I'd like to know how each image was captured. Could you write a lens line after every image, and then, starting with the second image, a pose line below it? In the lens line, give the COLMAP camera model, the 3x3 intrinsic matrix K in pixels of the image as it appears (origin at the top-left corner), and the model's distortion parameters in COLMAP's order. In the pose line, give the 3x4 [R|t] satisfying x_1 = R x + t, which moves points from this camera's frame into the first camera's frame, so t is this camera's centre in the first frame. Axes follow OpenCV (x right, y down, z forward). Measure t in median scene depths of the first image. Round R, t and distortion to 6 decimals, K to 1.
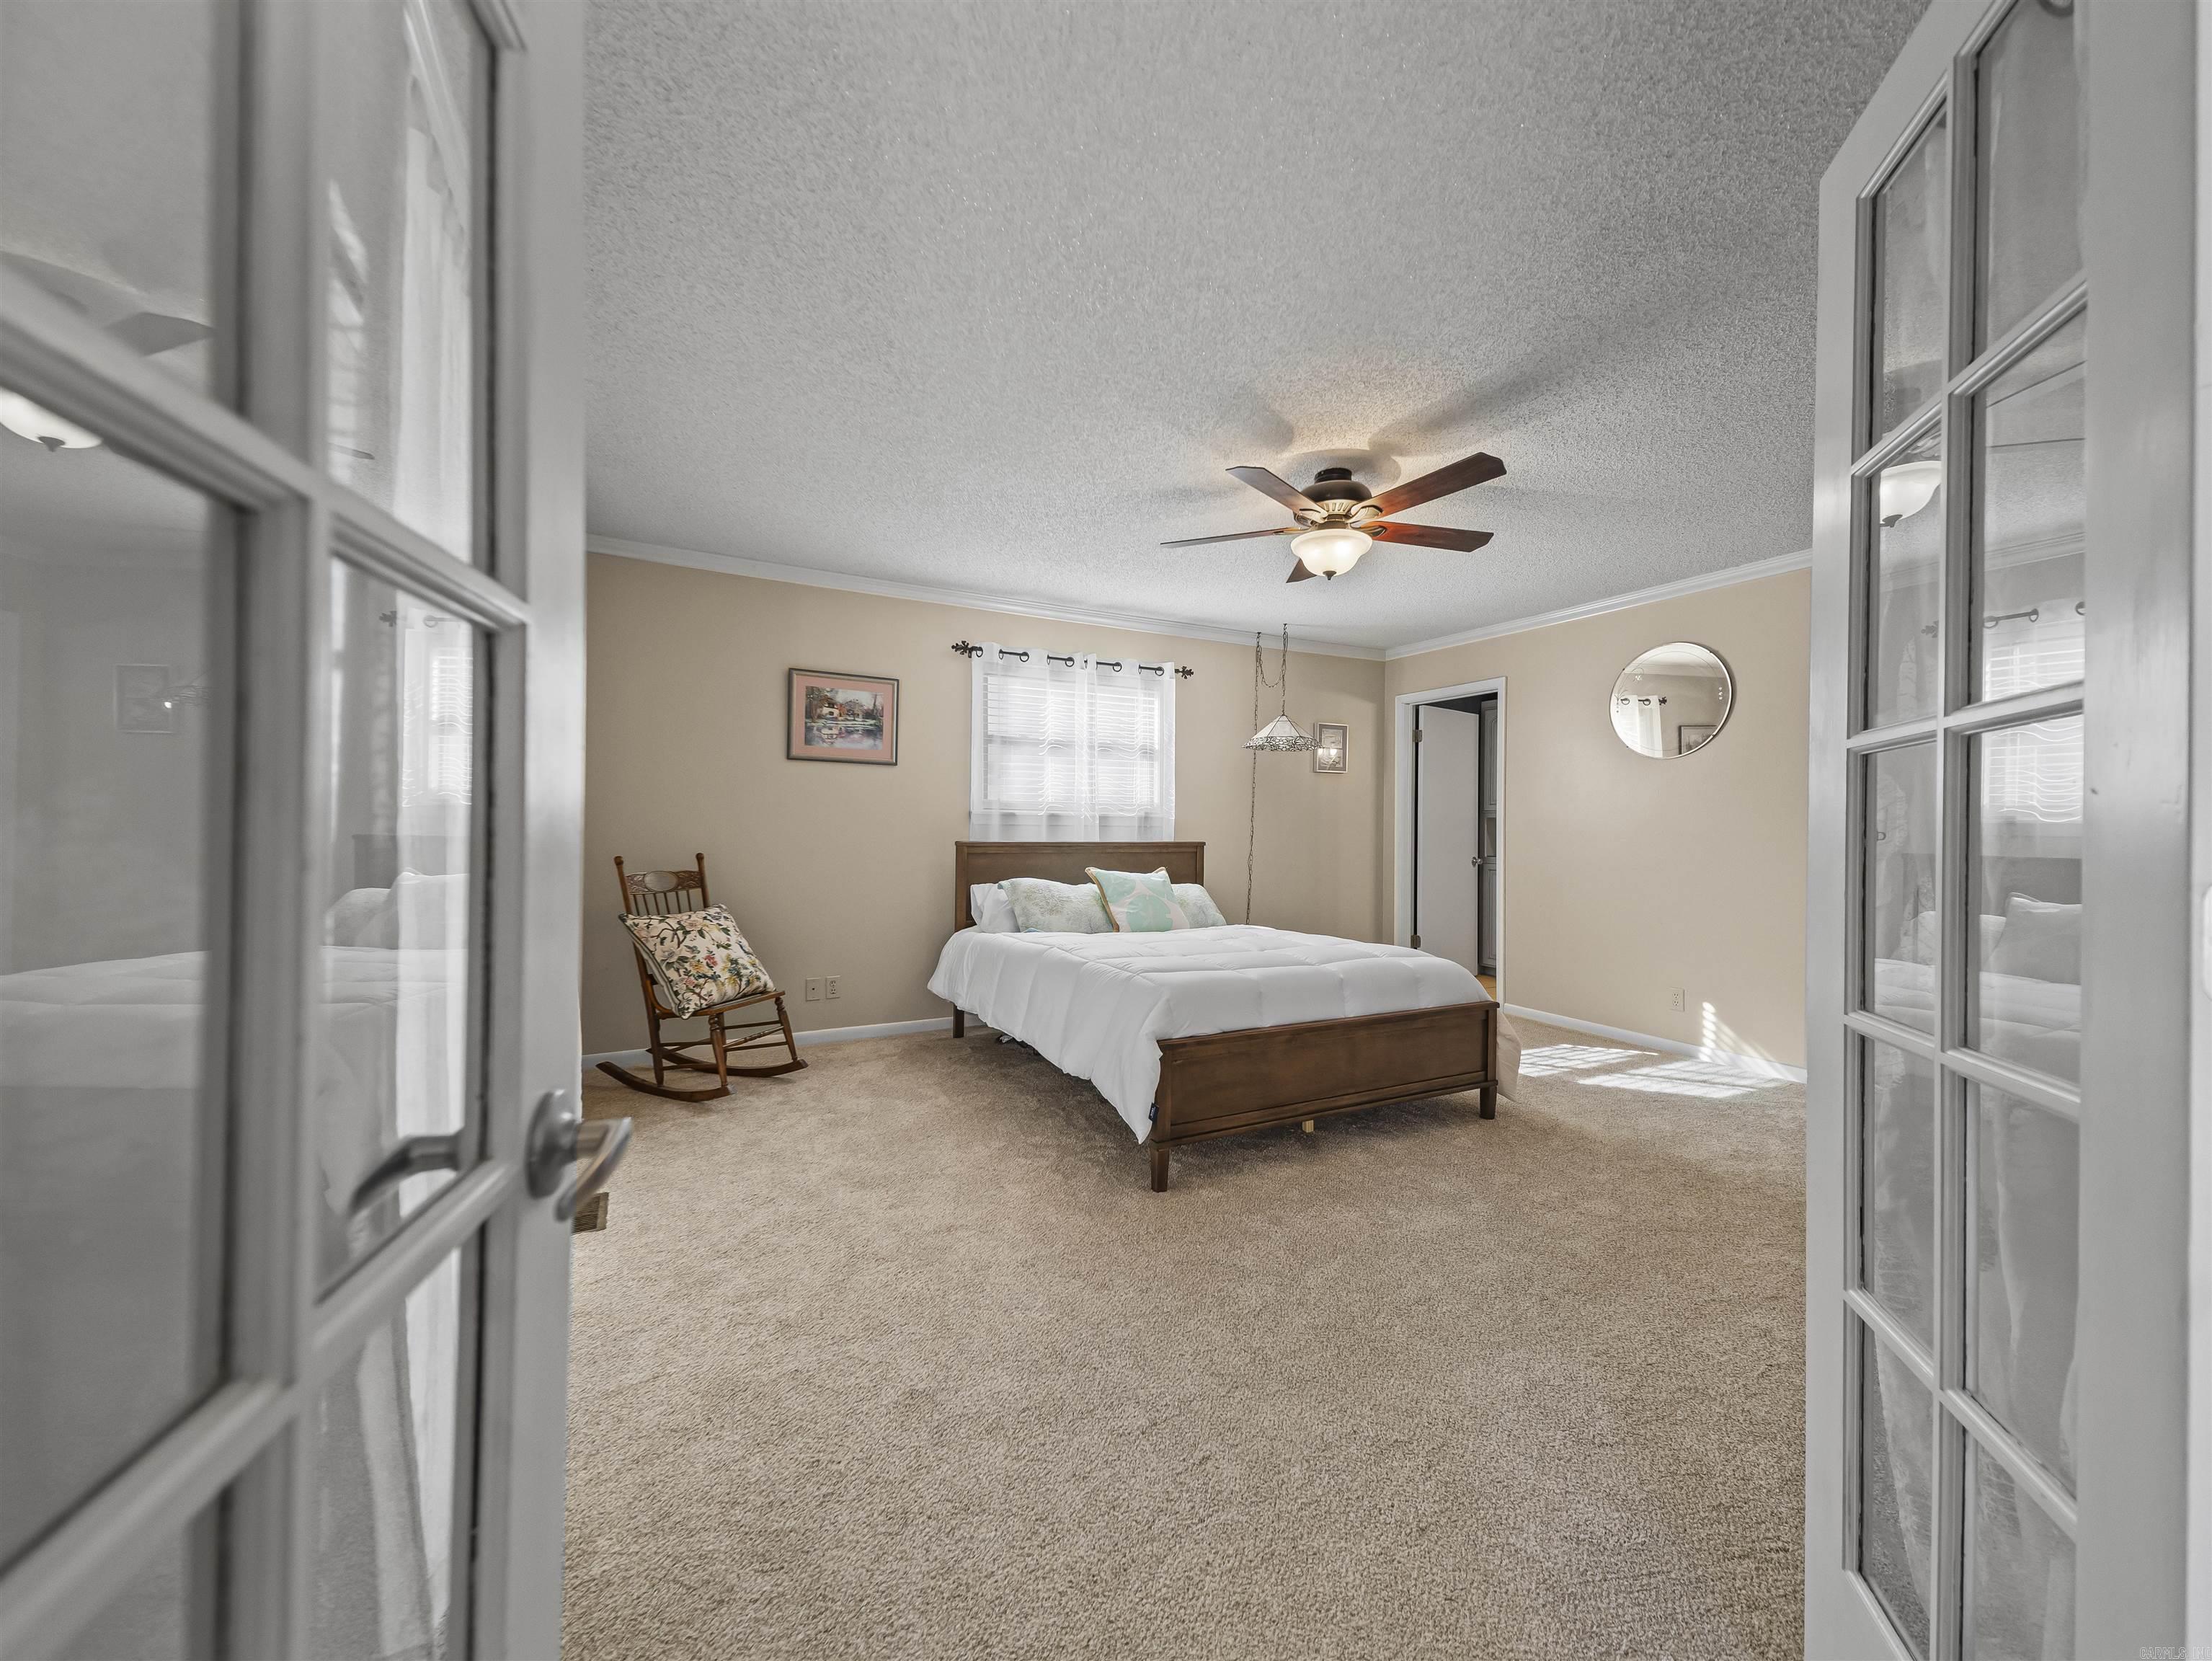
lens RADIAL K [[847.7, 0, 1108.6], [0, 847.7, 830.9], [0, 0, 1]] dist [0.039685, -0.013883]
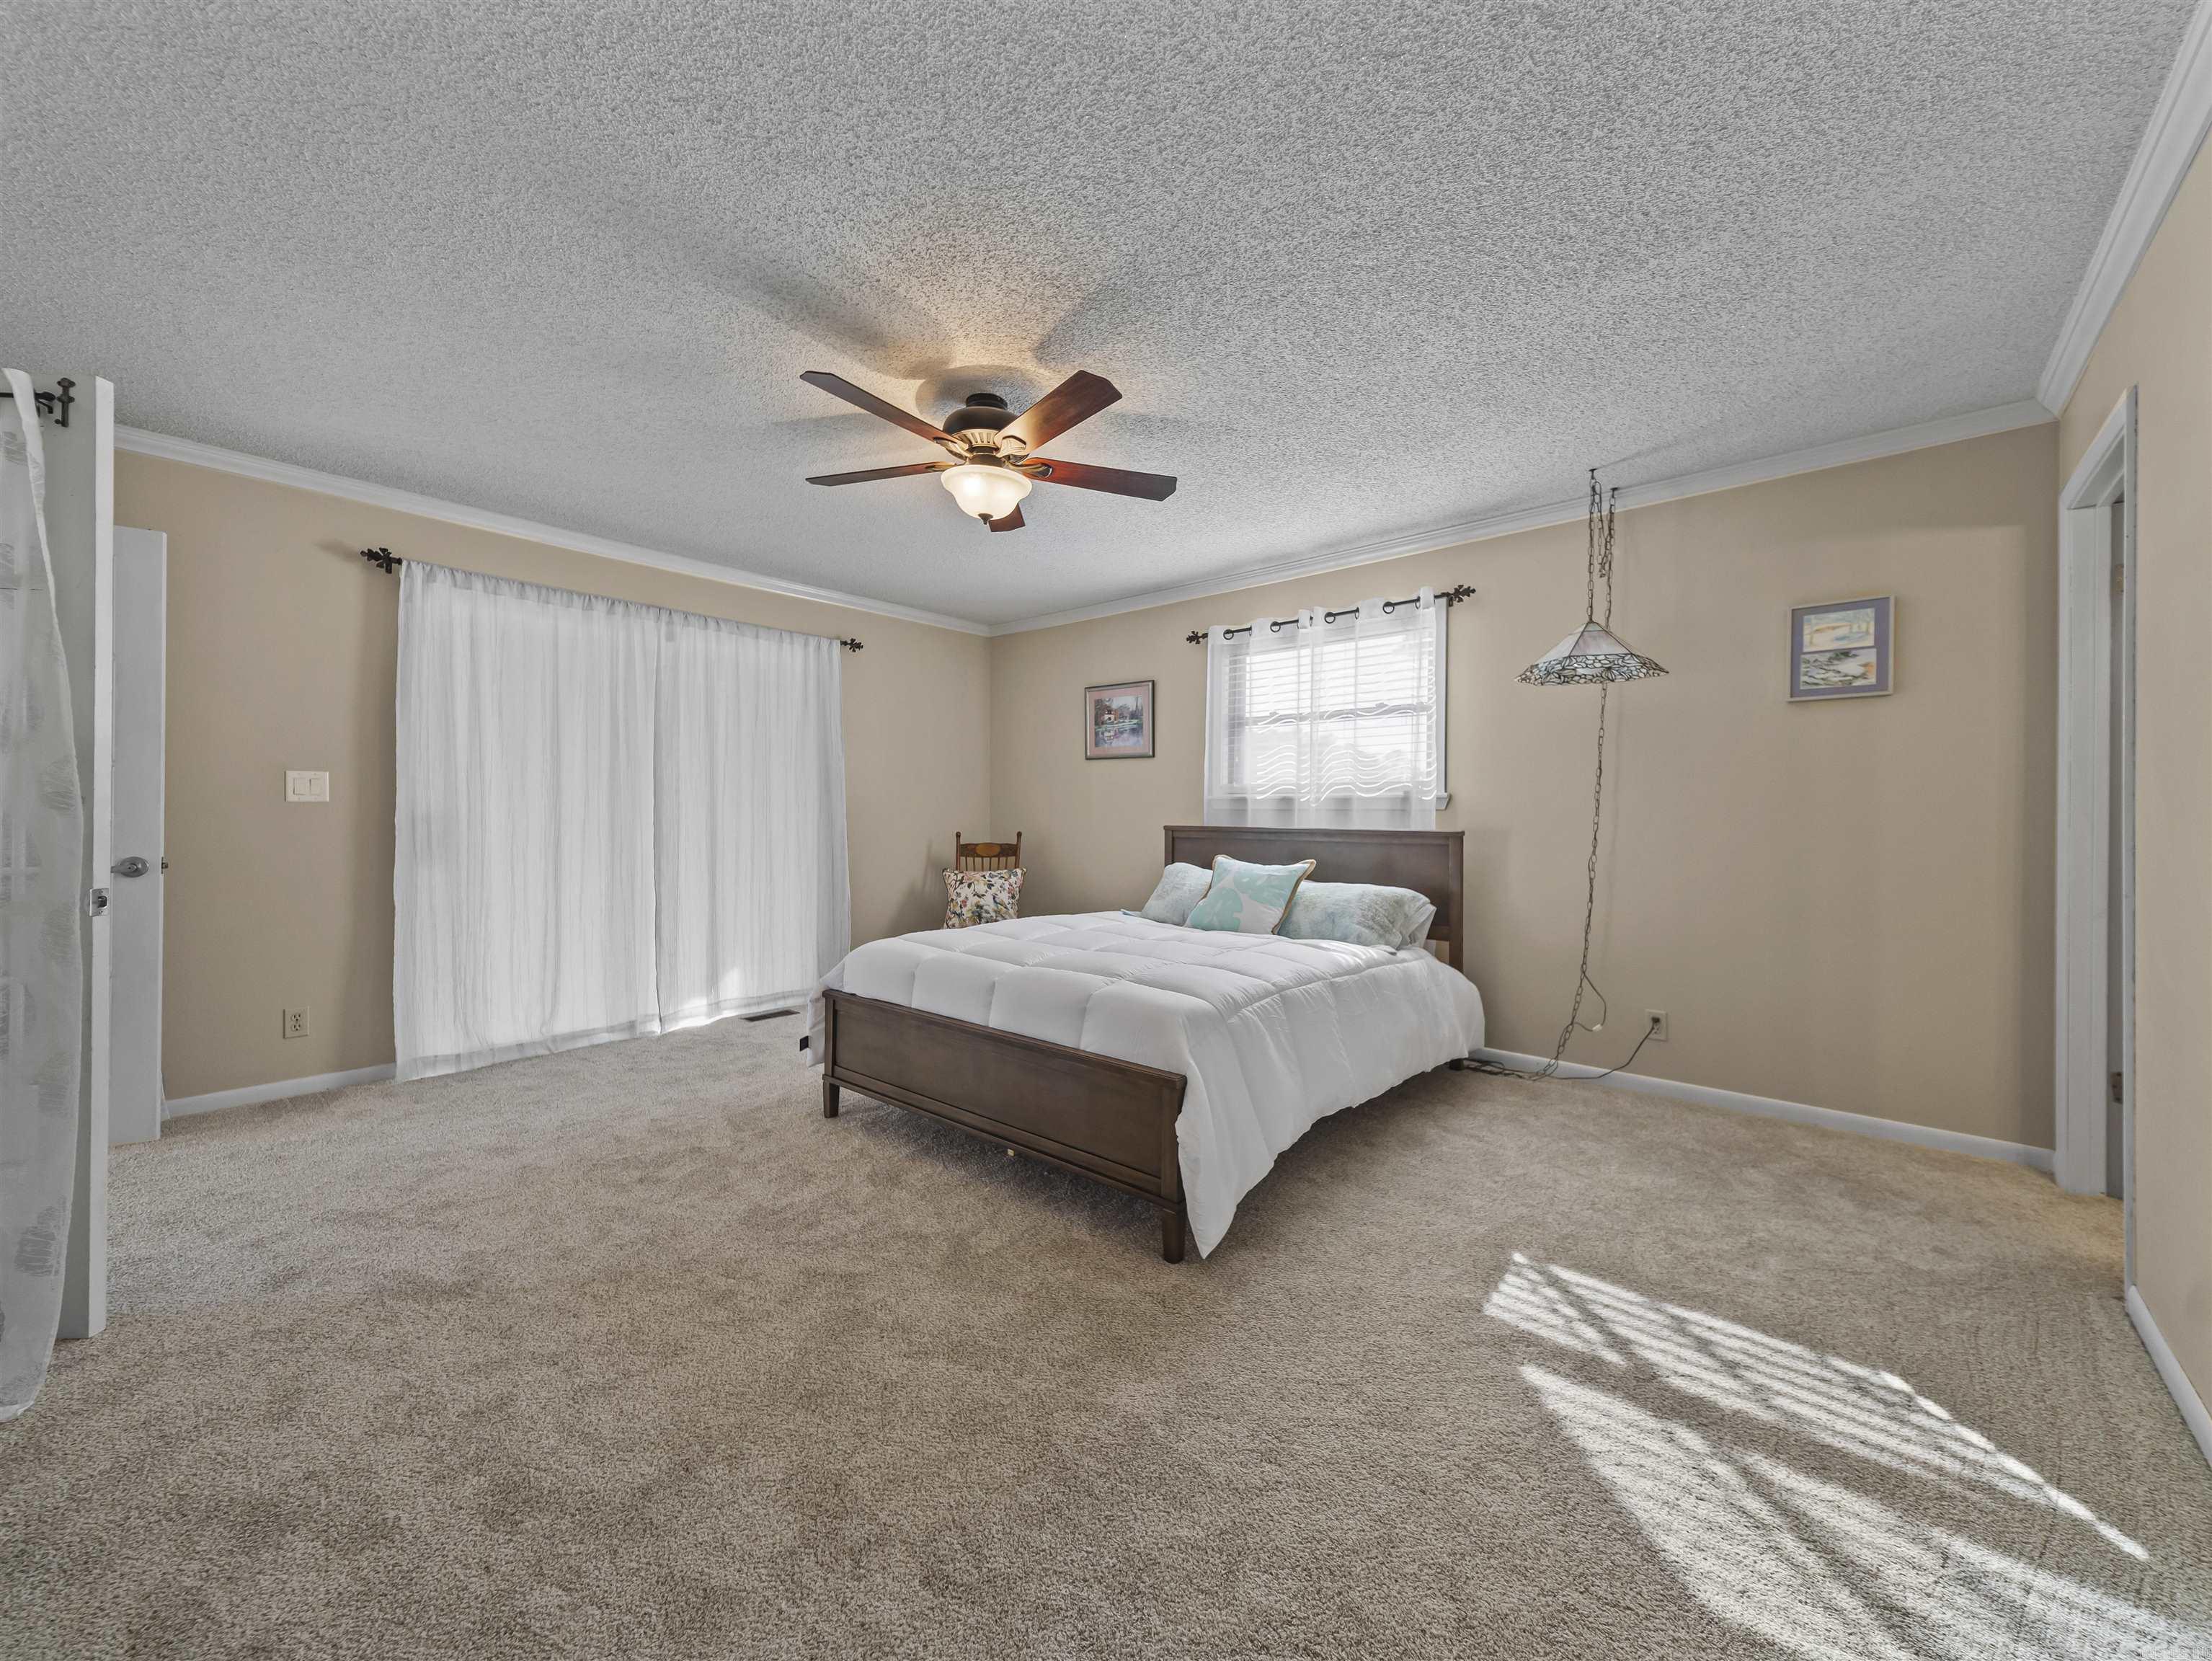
lens RADIAL K [[847.7, 0, 1112.9], [0, 847.7, 817.4], [0, 0, 1]] dist [0.039685, -0.013883]
pose [[0.367960, -0.002395, -0.929838, 0.788277], [-0.002667, 0.999990, -0.003632, 0.006249], [0.929838, 0.003817, 0.367950, 0.559600]]
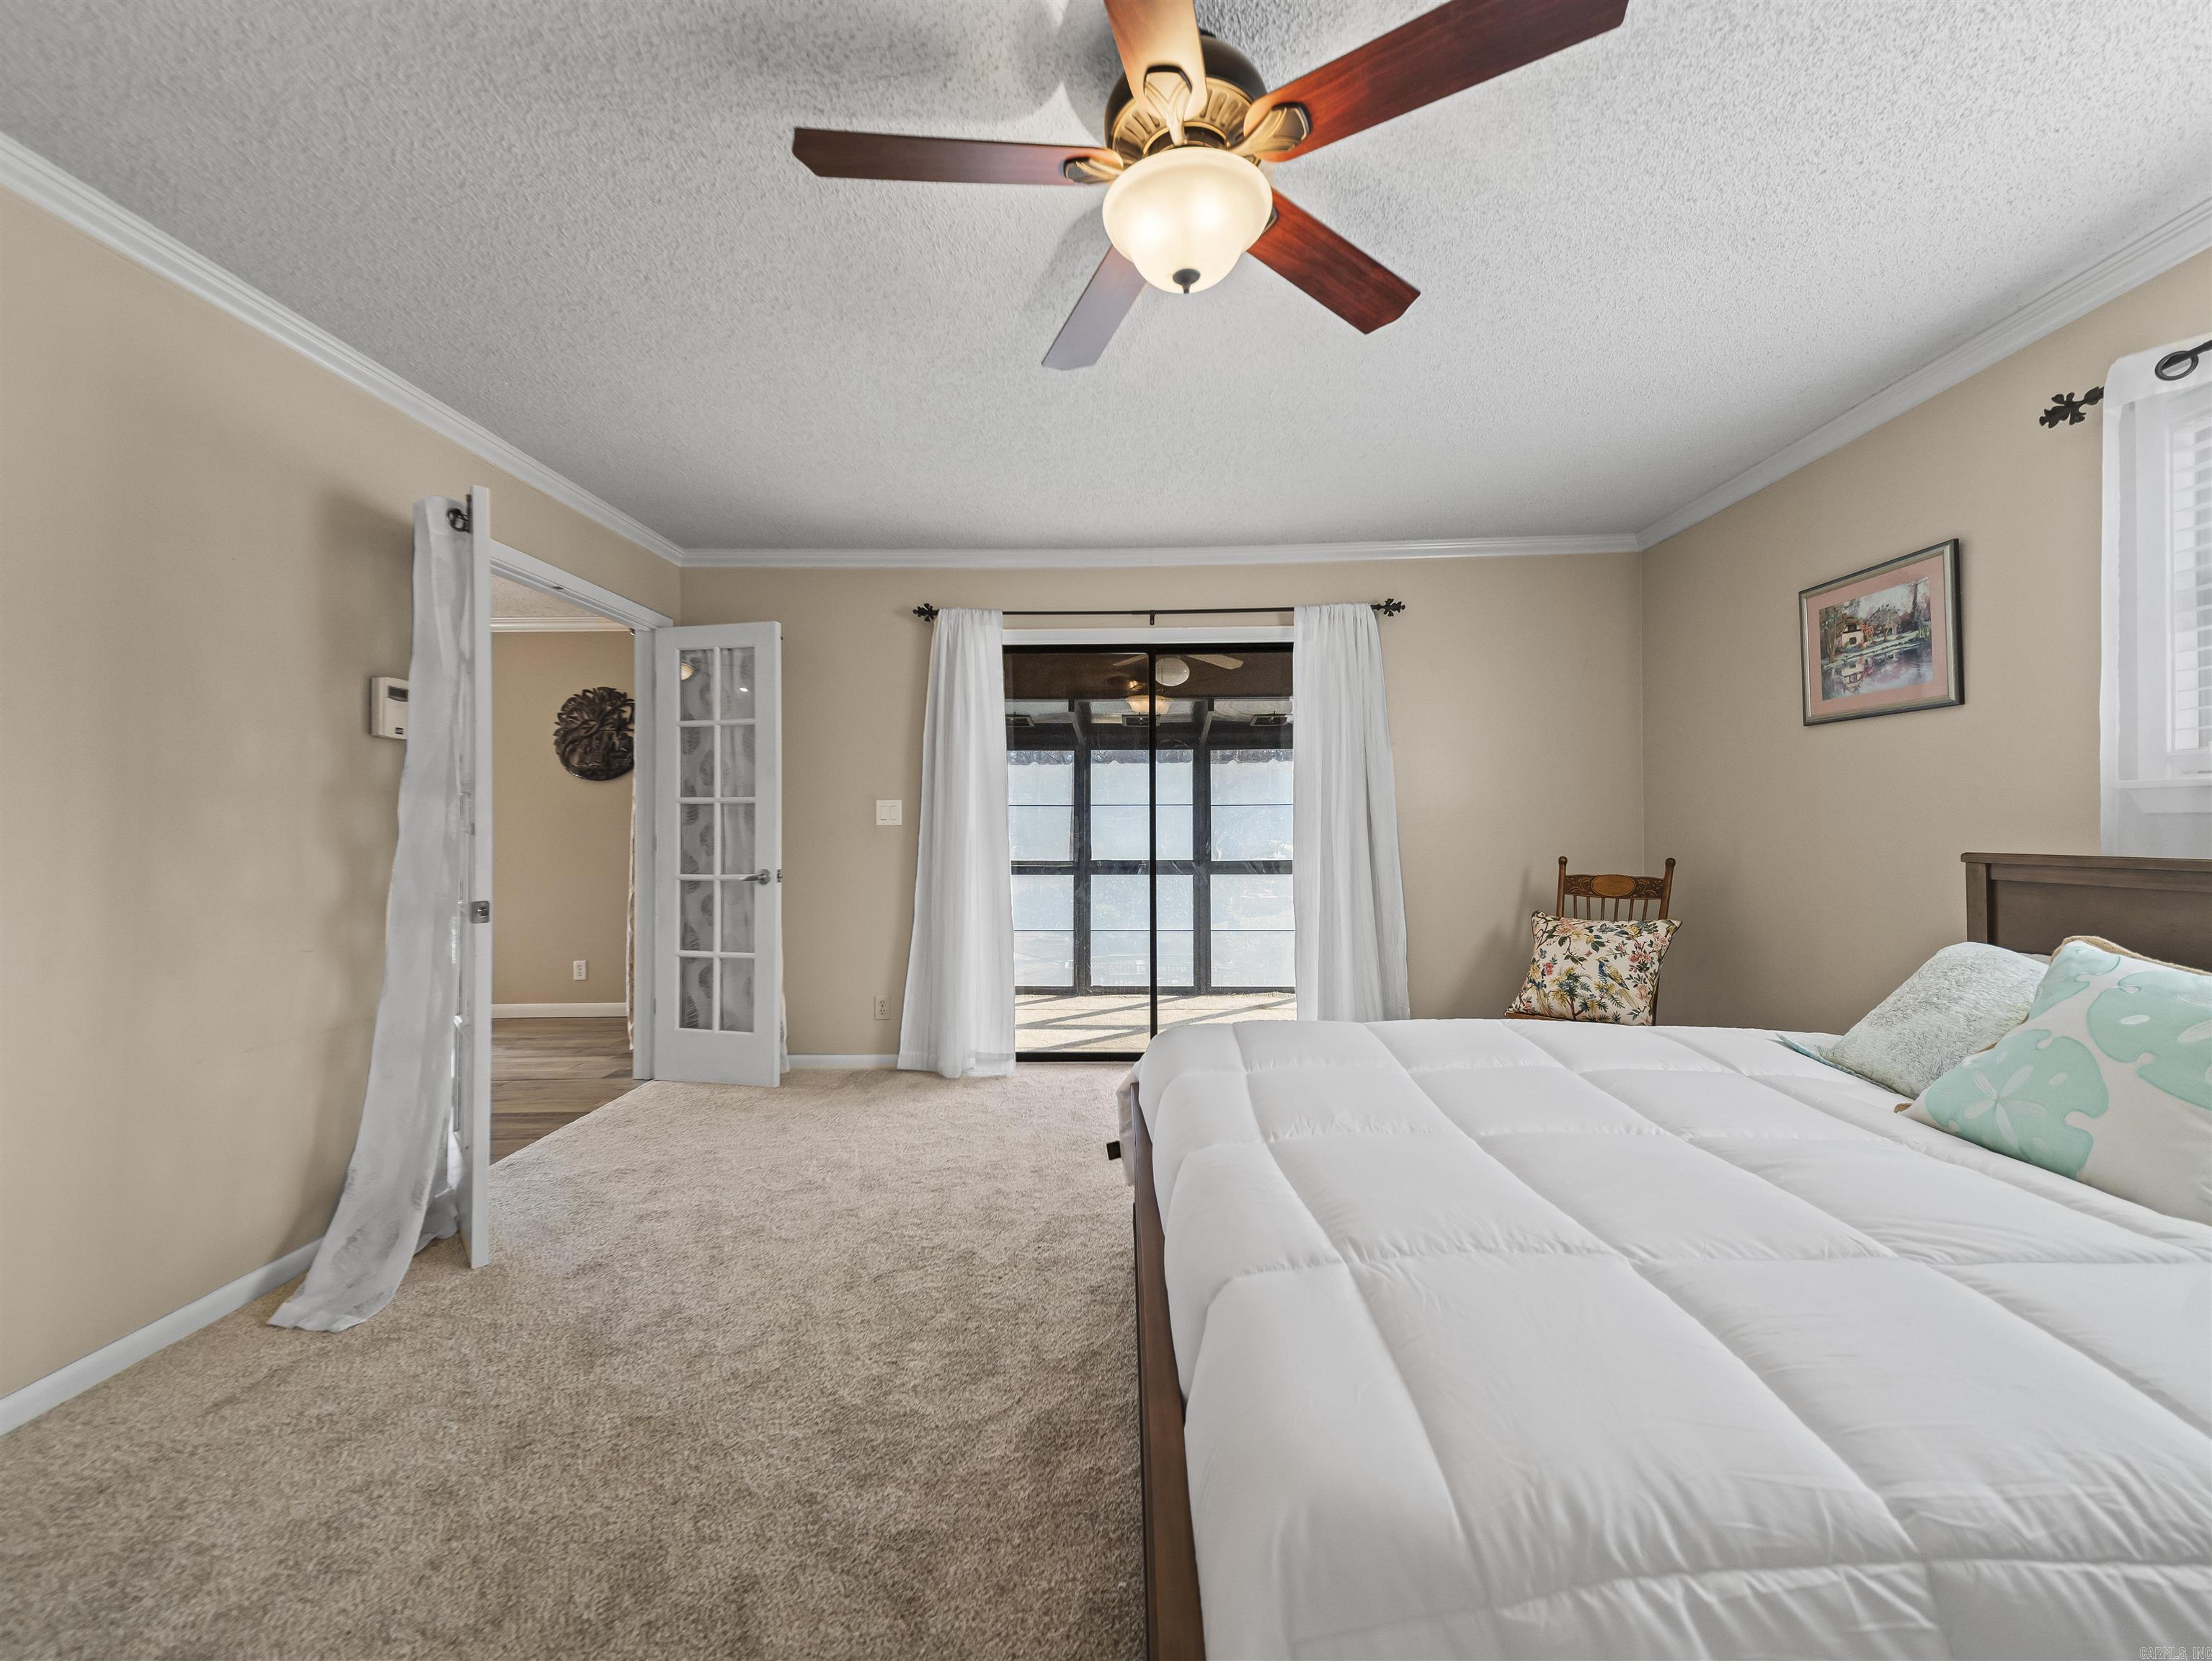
lens RADIAL K [[847.7, 0, 1109.0], [0, 847.7, 823.0], [0, 0, 1]] dist [0.039685, -0.013883]
pose [[-0.494013, -0.010344, -0.869393, 0.482628], [0.002814, 0.999905, -0.013496, 0.001107], [0.869450, -0.009114, -0.493937, 0.836038]]
